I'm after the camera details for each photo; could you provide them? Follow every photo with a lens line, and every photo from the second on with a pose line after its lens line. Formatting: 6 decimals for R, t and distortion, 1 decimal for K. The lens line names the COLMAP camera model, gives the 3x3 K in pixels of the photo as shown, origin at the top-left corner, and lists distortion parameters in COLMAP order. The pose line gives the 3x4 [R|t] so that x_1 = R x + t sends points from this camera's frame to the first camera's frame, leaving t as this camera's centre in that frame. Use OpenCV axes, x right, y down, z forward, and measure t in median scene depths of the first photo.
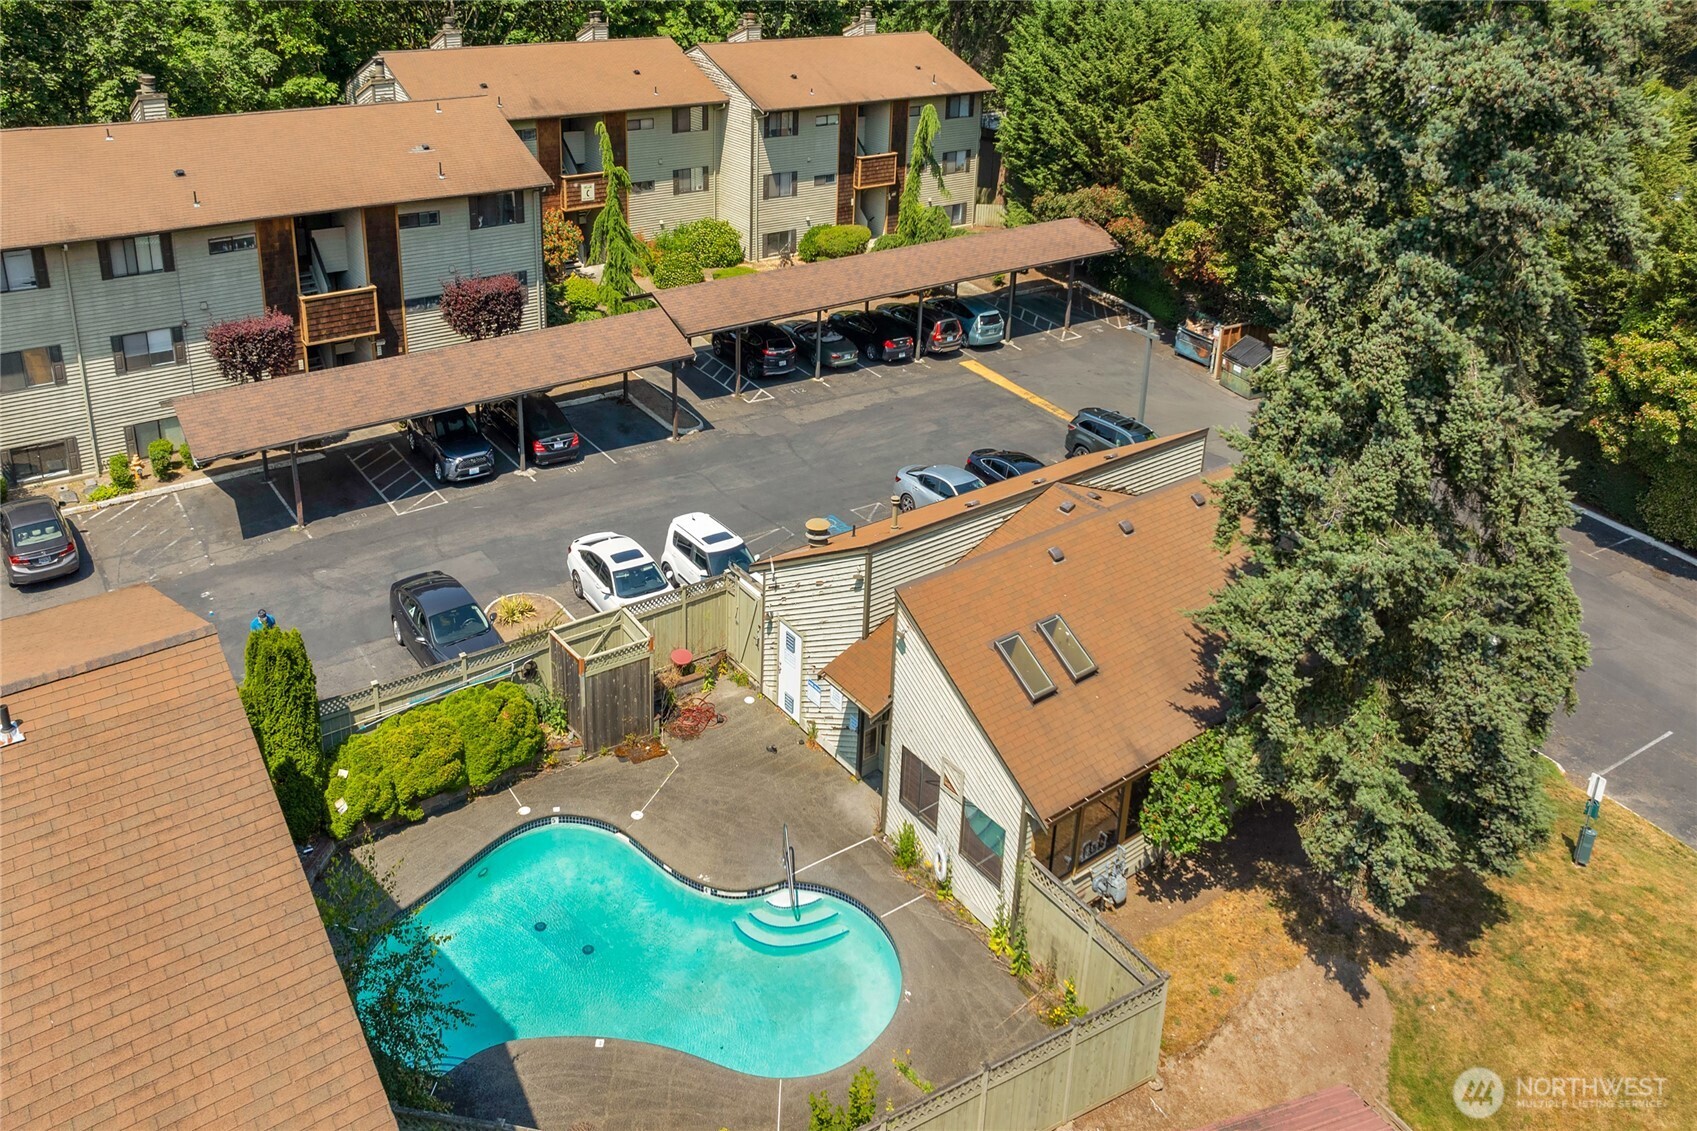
lens RADIAL K [[1274.4, 0, 920.1], [0, 1274.4, 350.6], [0, 0, 1]] dist [-0.012645, -0.001841]
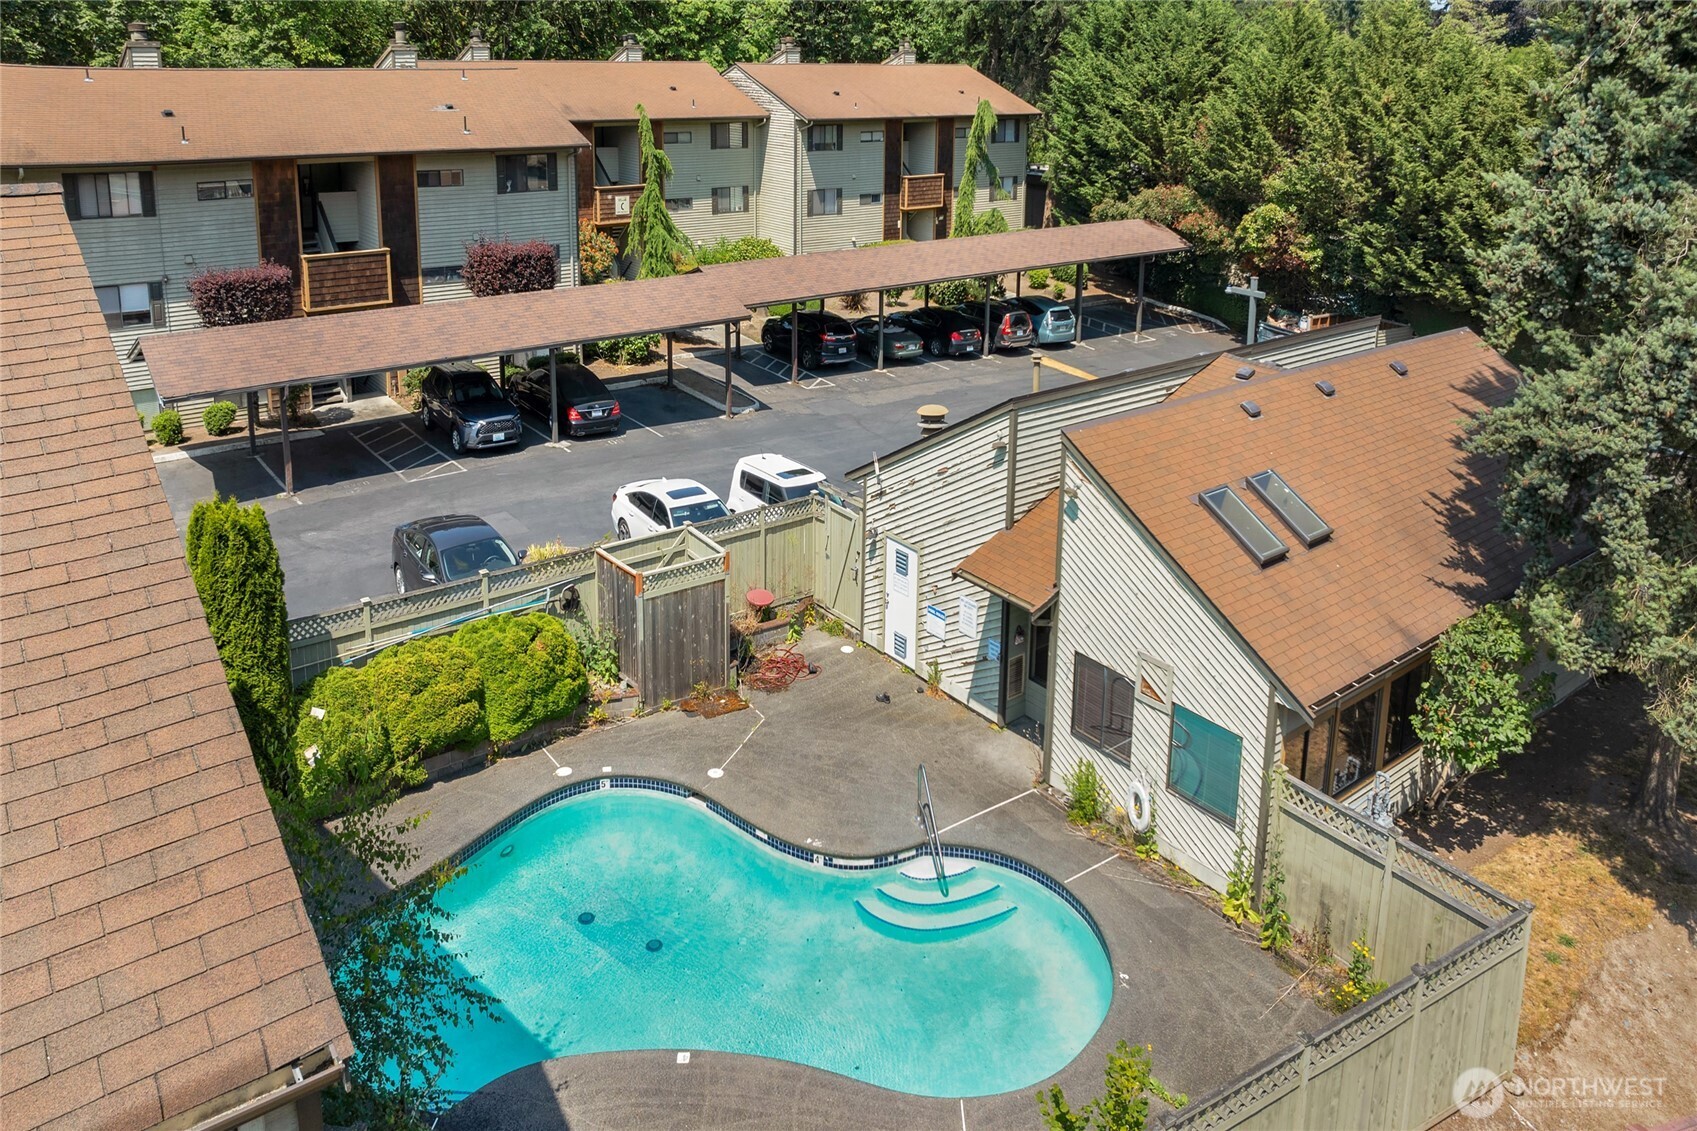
lens RADIAL K [[1221.2, 0, 950.2], [0, 1221.2, 337.8], [0, 0, 1]] dist [-0.023444, 0.017357]
pose [[0.999337, -0.028049, 0.023217, -0.064388], [0.030767, 0.991493, -0.126472, 0.141031], [-0.019472, 0.127103, 0.991698, 0.174432]]
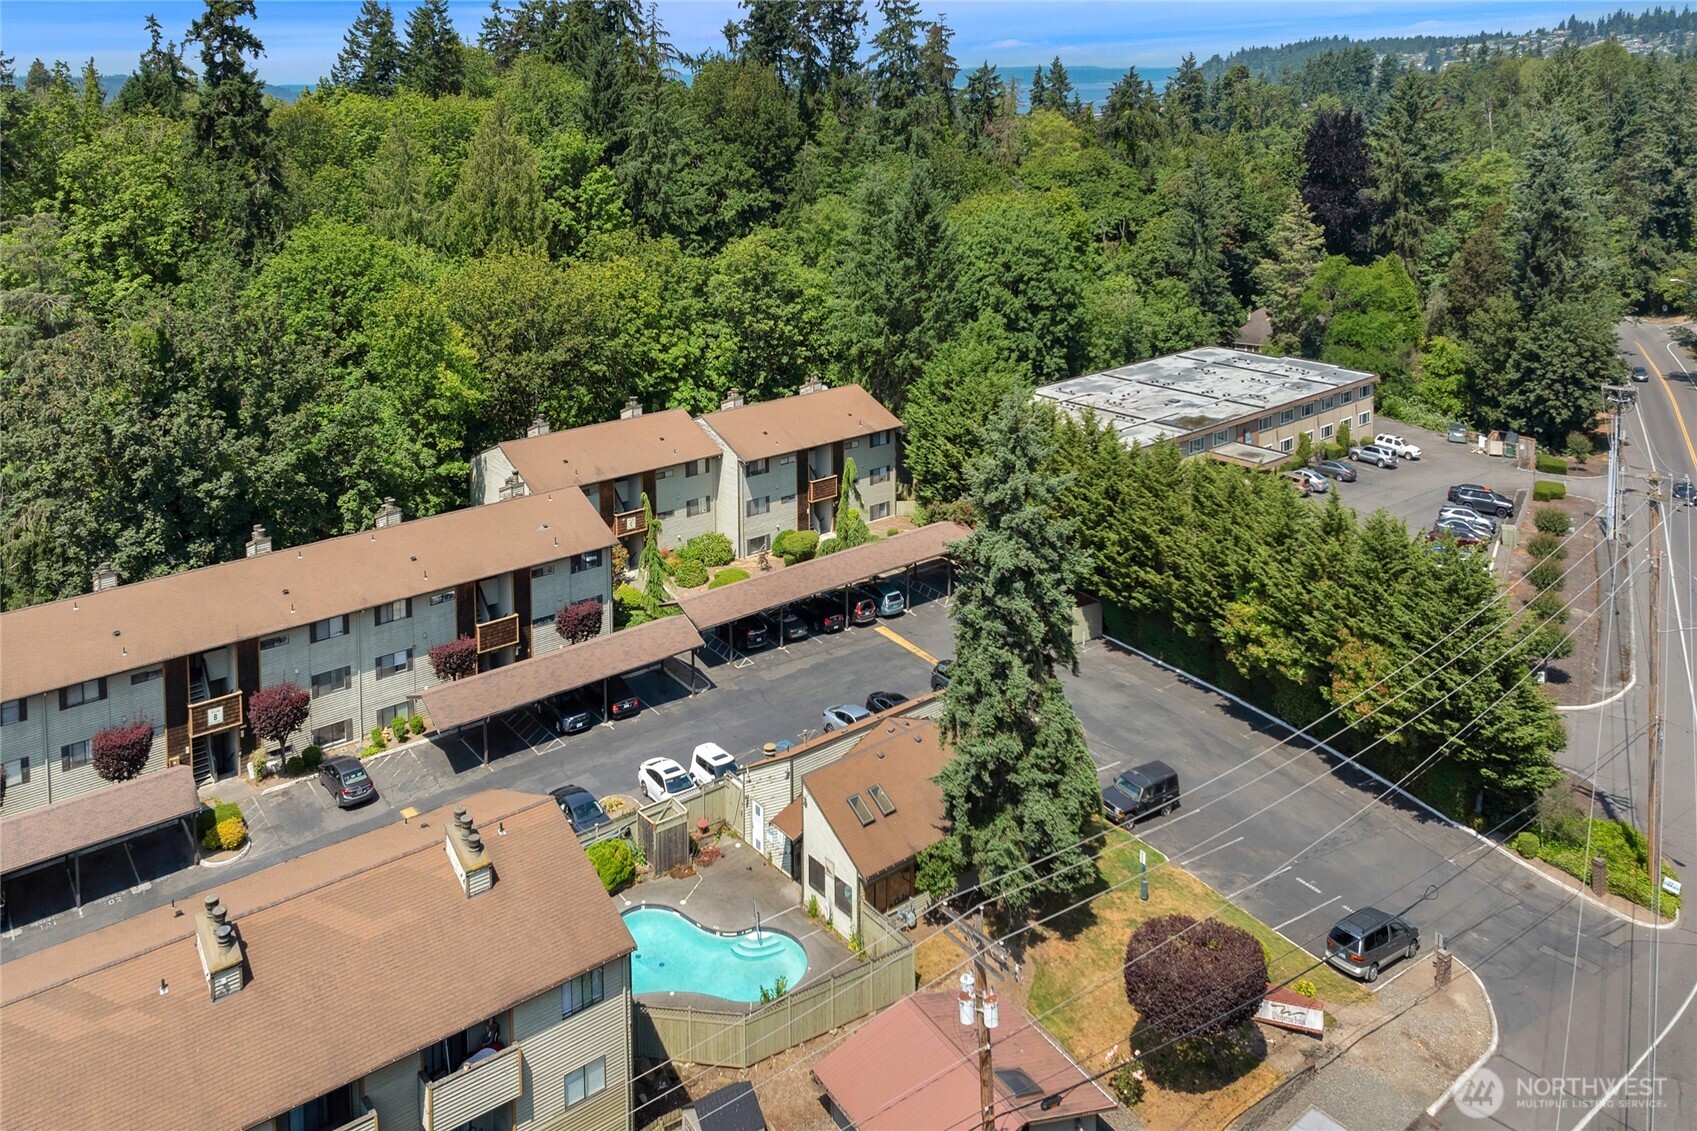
lens RADIAL K [[1274.4, 0, 931.0], [0, 1274.4, 240.5], [0, 0, 1]] dist [-0.012645, -0.001841]
pose [[0.998296, -0.056317, 0.015290, 0.140604], [0.058330, 0.970815, -0.232630, -0.117269], [-0.001742, 0.233126, 0.972445, -0.848865]]
